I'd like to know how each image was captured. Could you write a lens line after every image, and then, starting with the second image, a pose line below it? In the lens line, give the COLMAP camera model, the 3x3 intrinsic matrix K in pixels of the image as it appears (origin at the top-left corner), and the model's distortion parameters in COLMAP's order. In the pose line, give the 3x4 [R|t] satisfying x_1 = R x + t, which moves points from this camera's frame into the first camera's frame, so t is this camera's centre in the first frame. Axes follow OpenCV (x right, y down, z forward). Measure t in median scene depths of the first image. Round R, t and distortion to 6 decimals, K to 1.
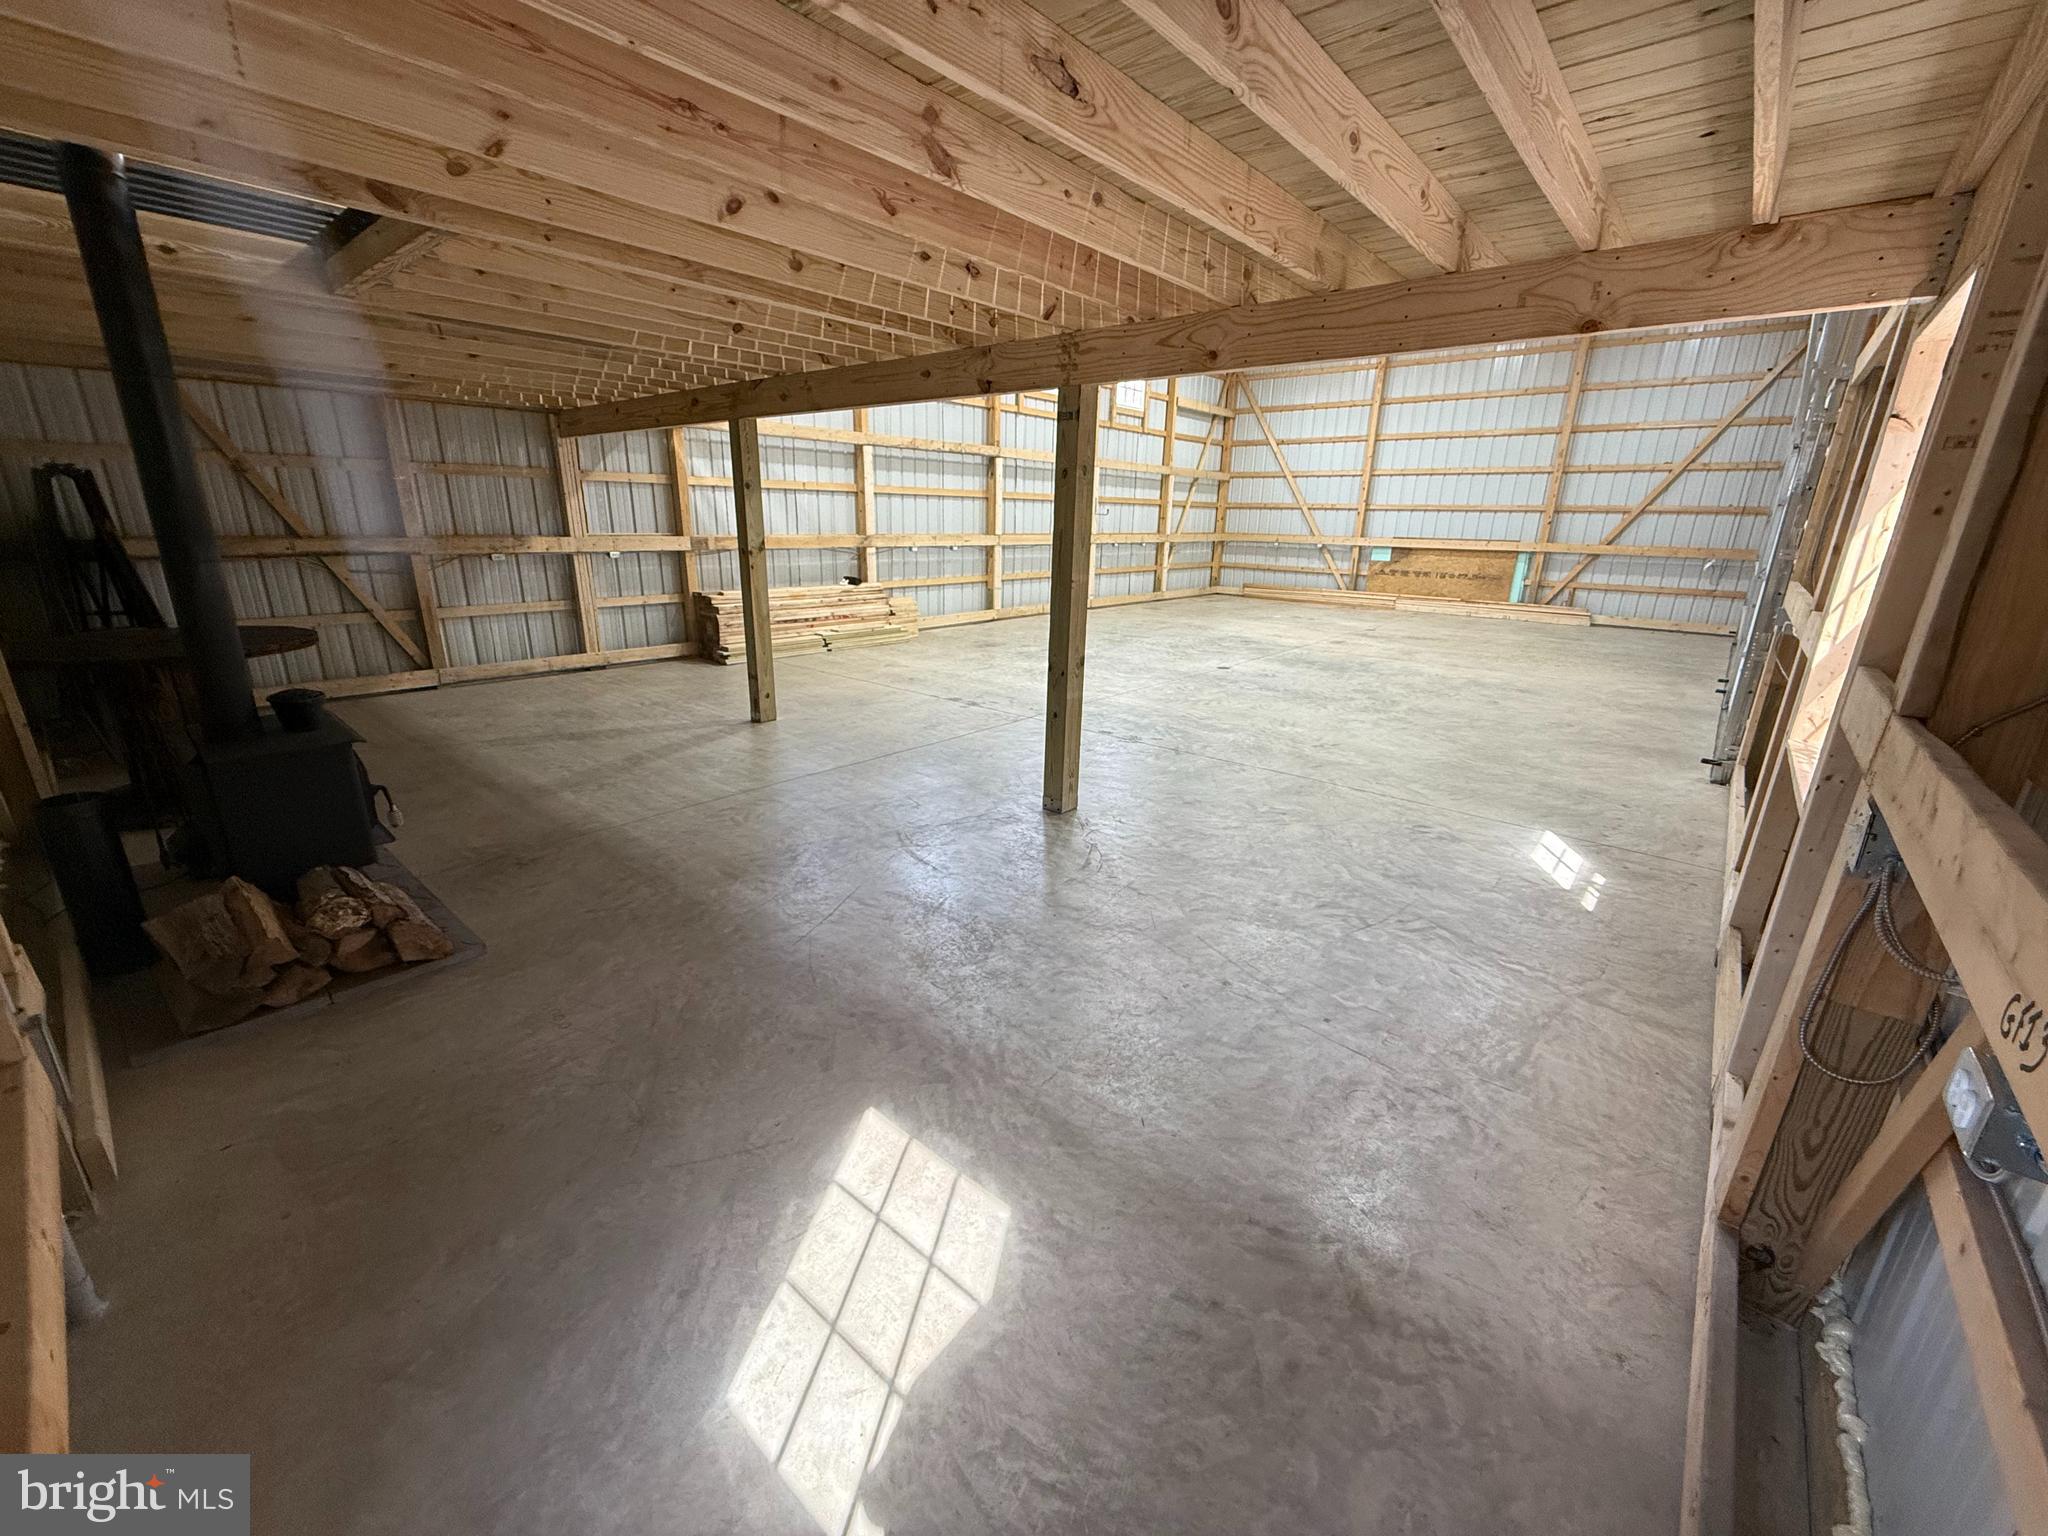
lens RADIAL K [[814.0, 0, 1015.4], [0, 814.0, 760.6], [0, 0, 1]] dist [-0.000446, 0.000424]
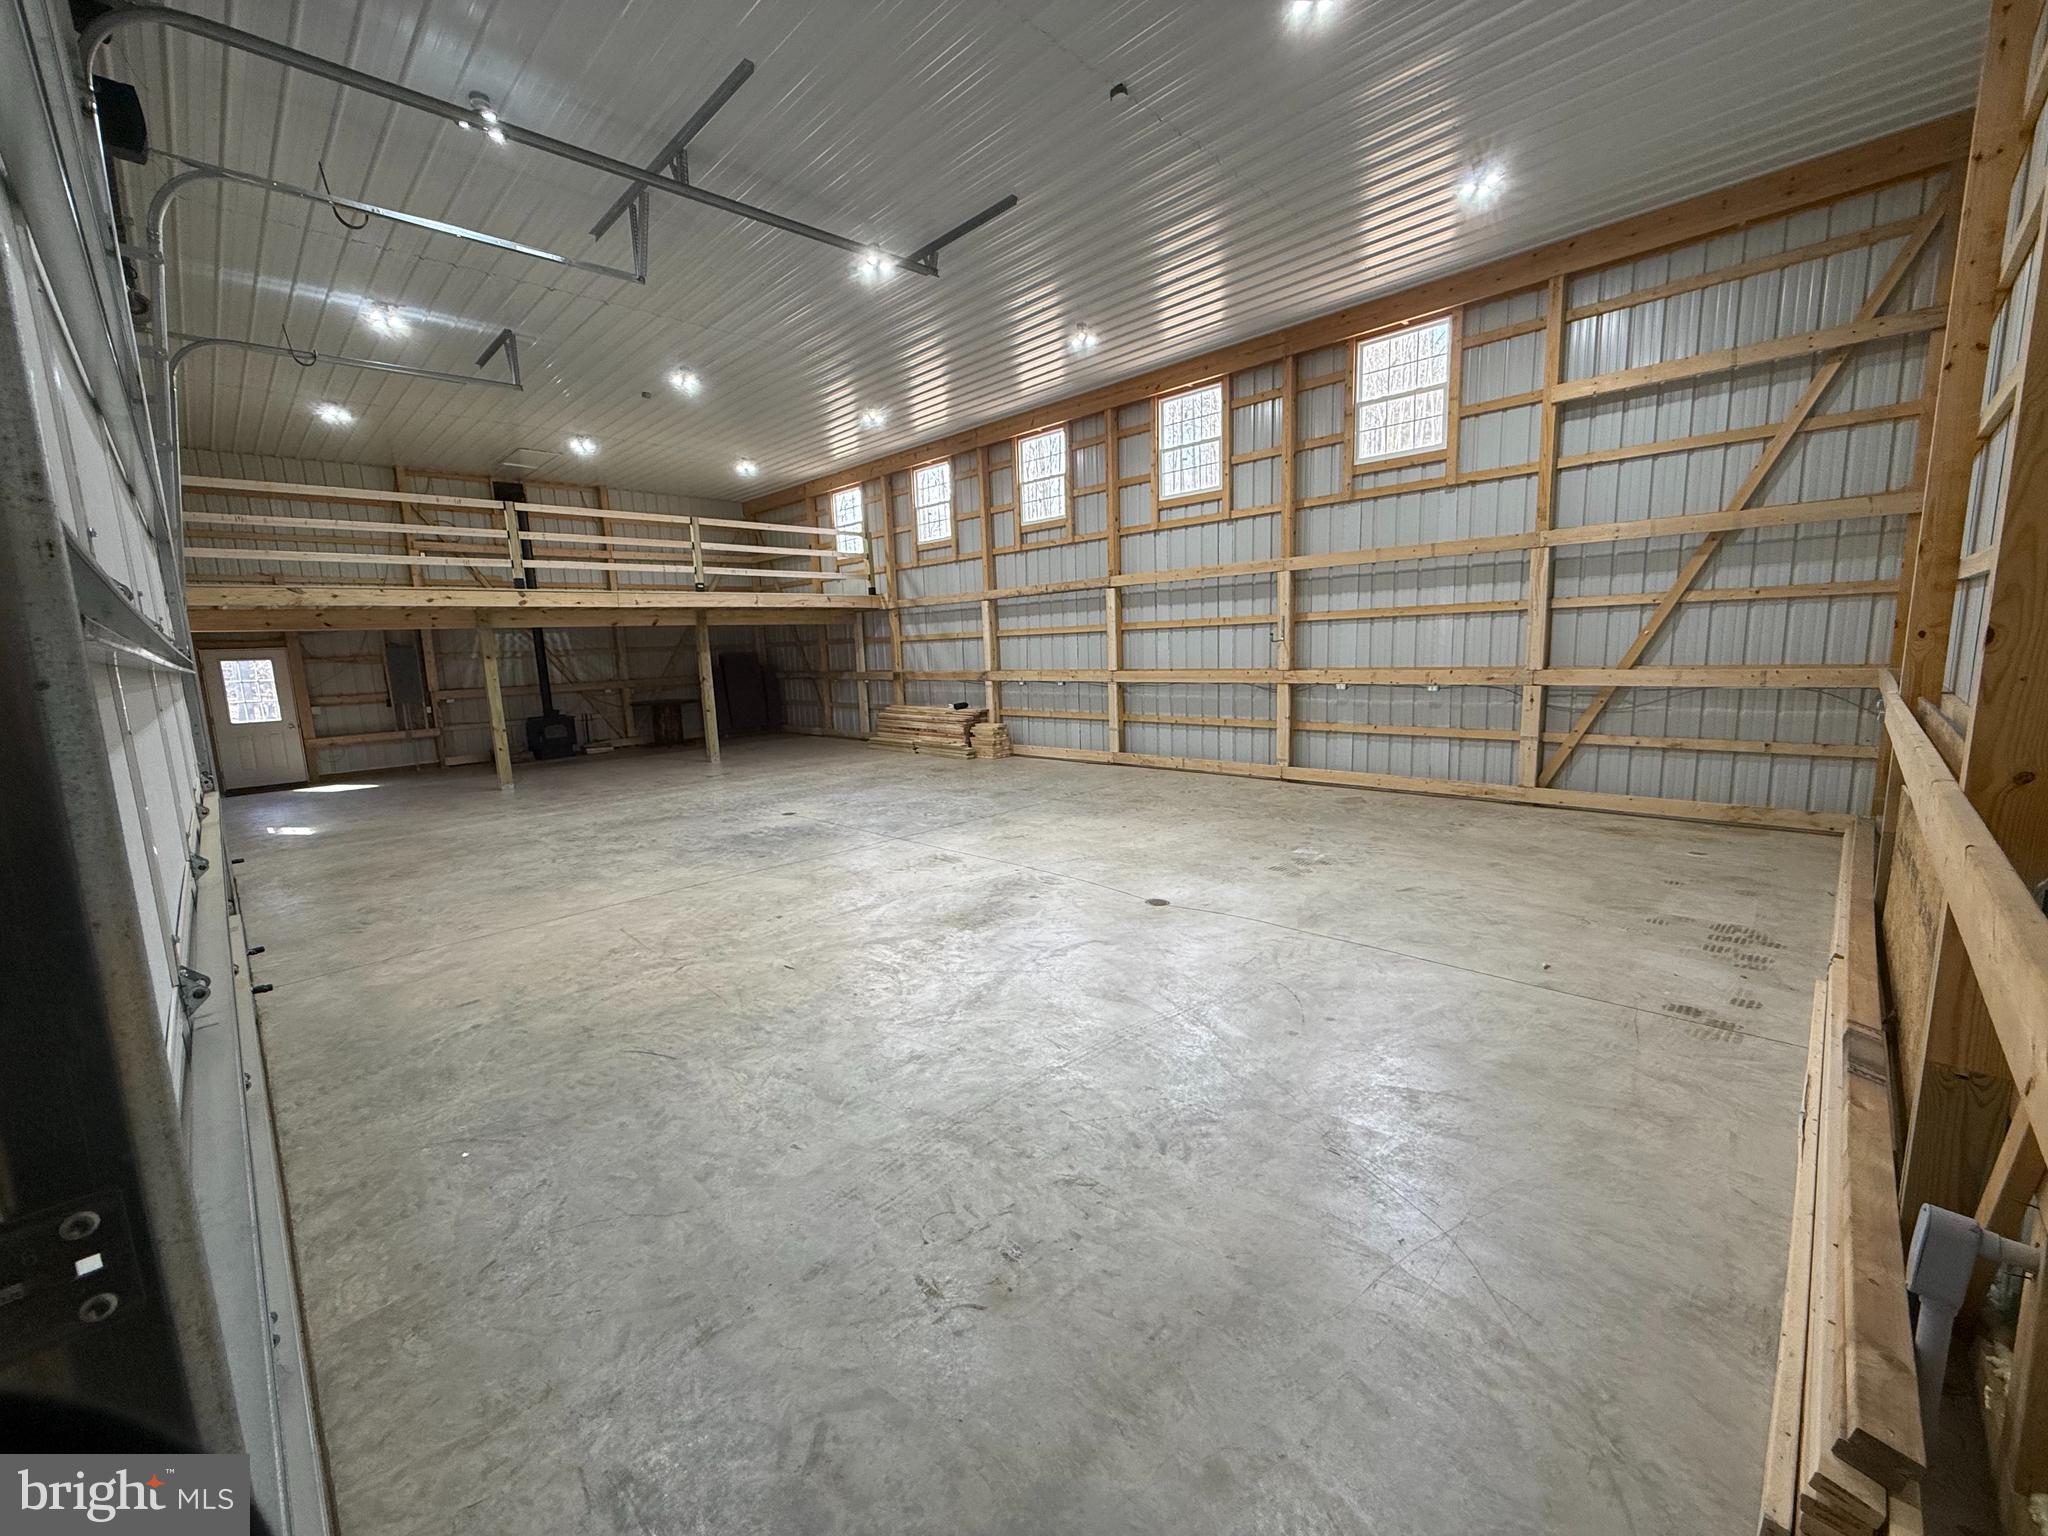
lens RADIAL K [[814.0, 0, 1019.1], [0, 814.0, 768.7], [0, 0, 1]] dist [-0.000446, 0.000424]
pose [[-0.076060, 0.134181, -0.988034, 0.723984], [-0.255853, 0.955101, 0.149404, -0.230740], [0.963719, 0.264155, -0.038314, 0.788370]]
